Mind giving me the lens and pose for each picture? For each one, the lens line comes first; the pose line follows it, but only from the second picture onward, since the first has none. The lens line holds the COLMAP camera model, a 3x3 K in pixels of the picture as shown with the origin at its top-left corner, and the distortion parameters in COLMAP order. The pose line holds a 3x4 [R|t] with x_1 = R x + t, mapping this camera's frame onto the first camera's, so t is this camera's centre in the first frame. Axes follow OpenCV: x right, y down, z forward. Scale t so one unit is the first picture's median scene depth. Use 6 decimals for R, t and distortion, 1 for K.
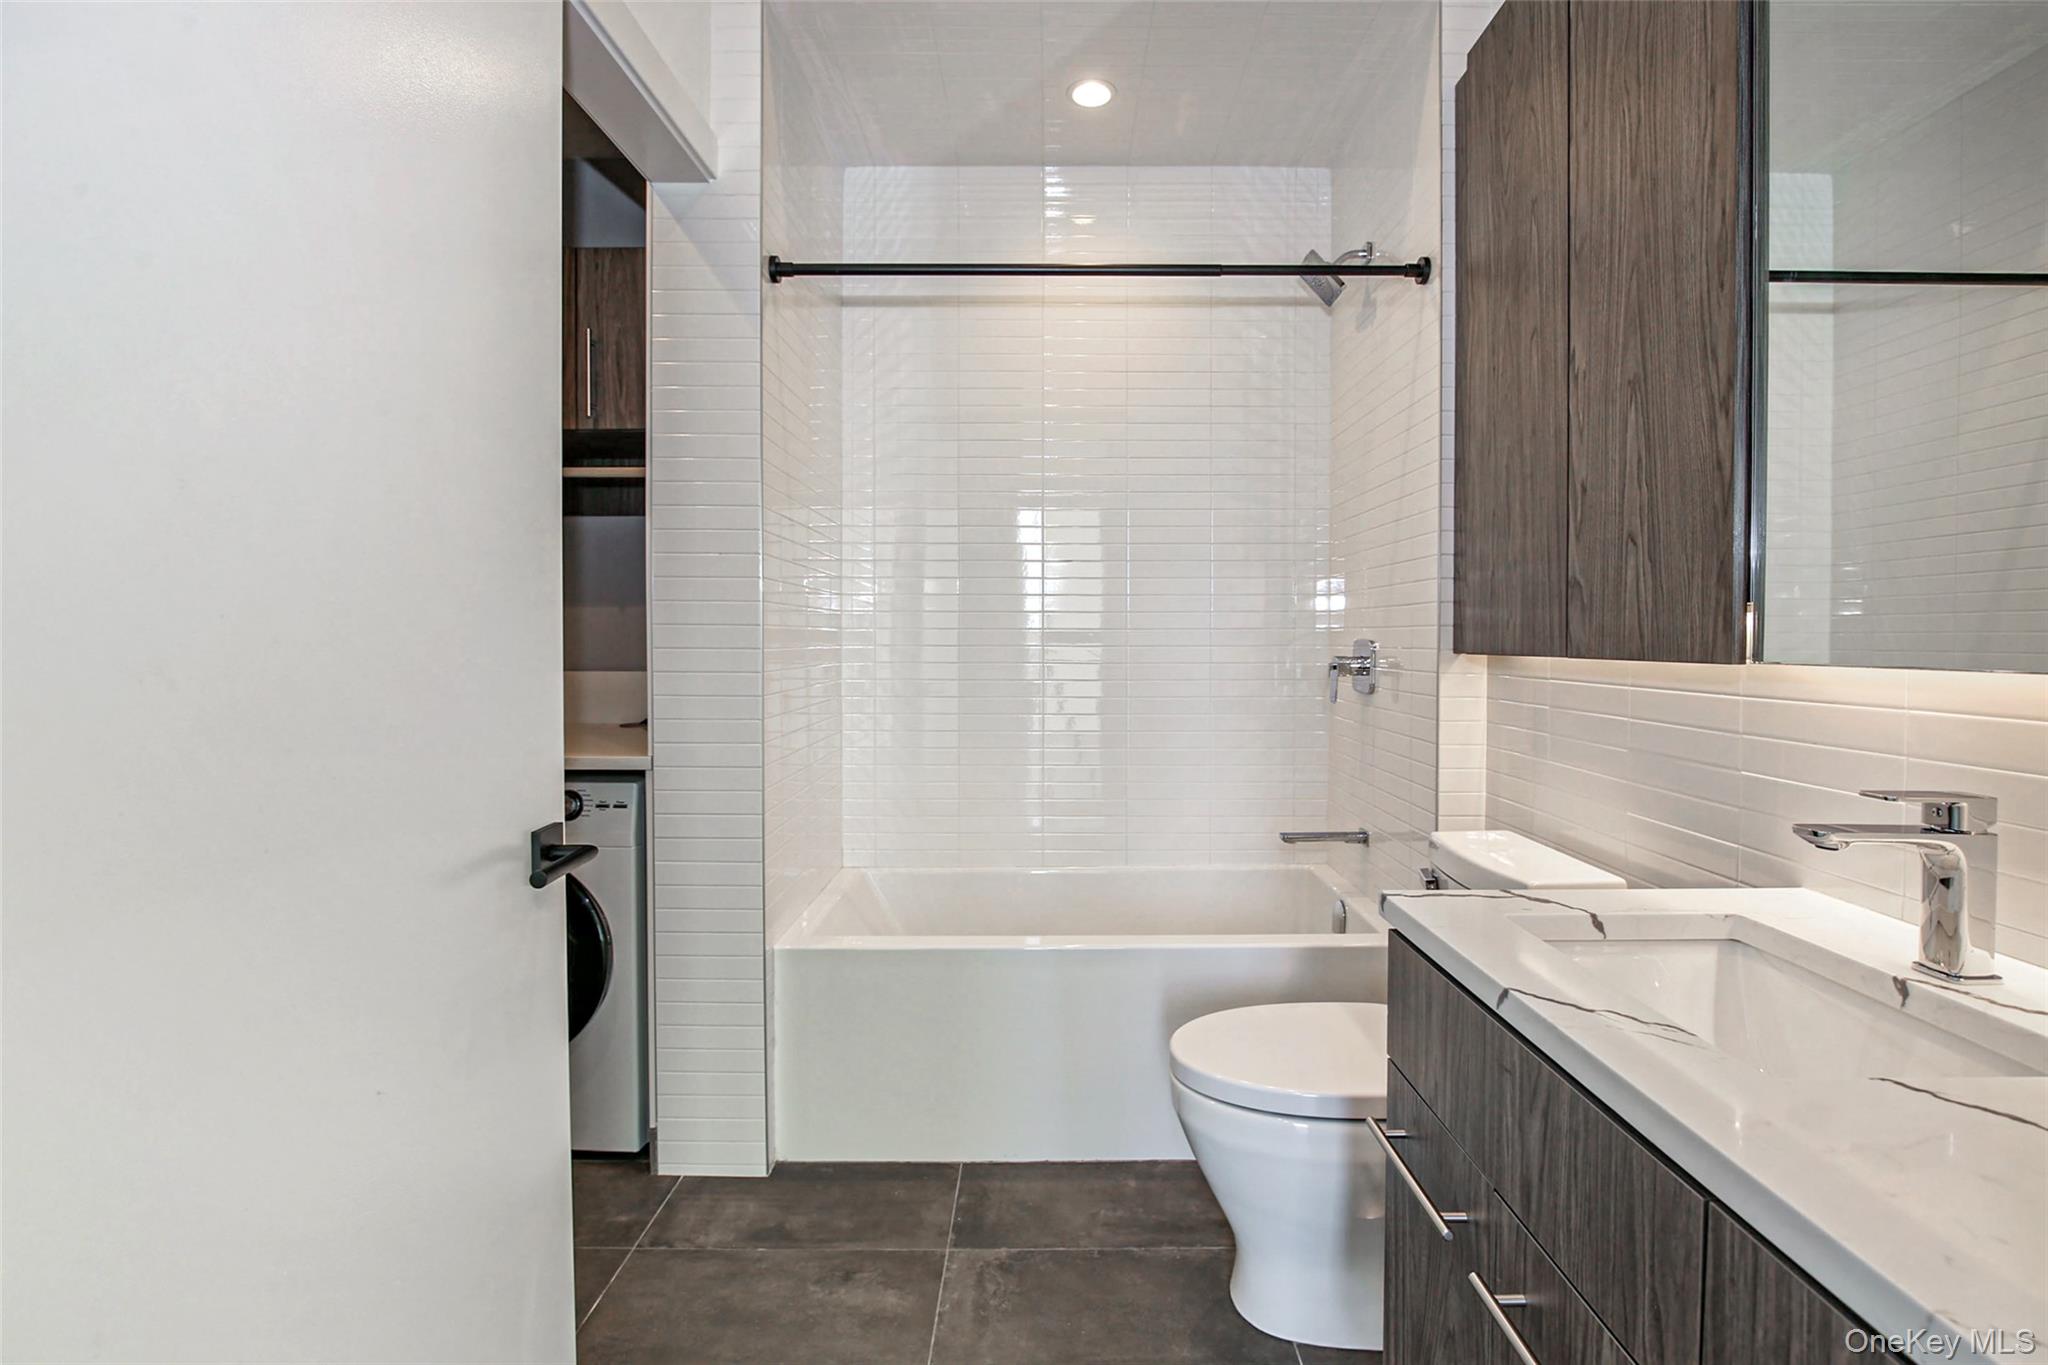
lens RADIAL K [[952.8, 0, 1074.4], [0, 952.8, 659.2], [0, 0, 1]] dist [-0.017233, 0.000567]
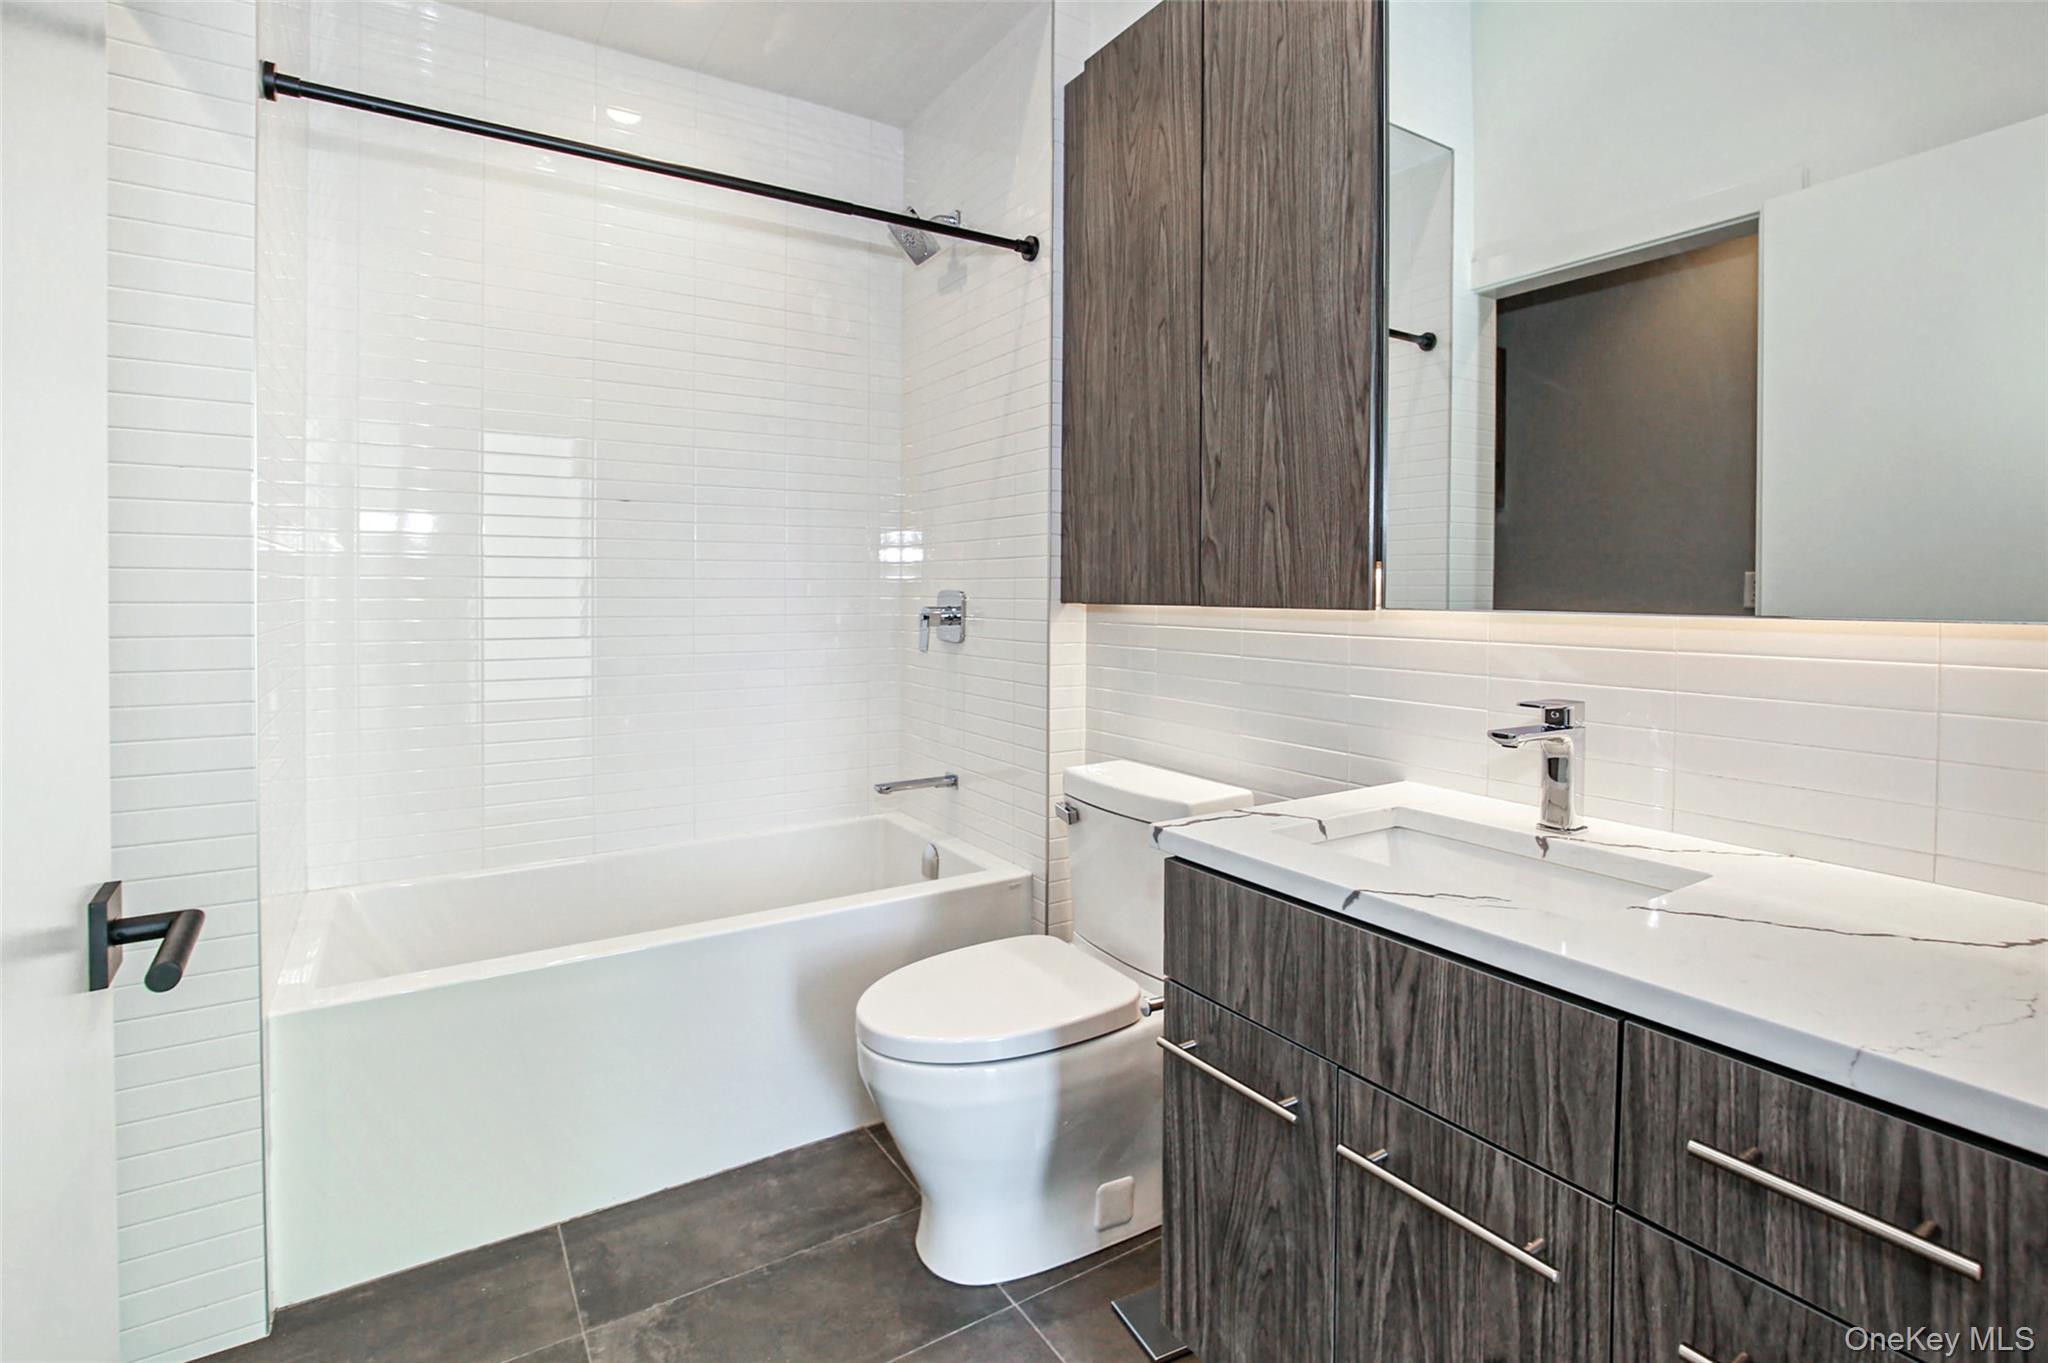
lens RADIAL K [[946.5, 0, 1021.4], [0, 946.5, 603.8], [0, 0, 1]] dist [-0.014999, 0.000150]
pose [[0.851685, -0.006879, 0.524008, -0.286210], [0.010192, 0.999942, -0.003438, -0.002615], [-0.523955, 0.008269, 0.851706, 0.129045]]
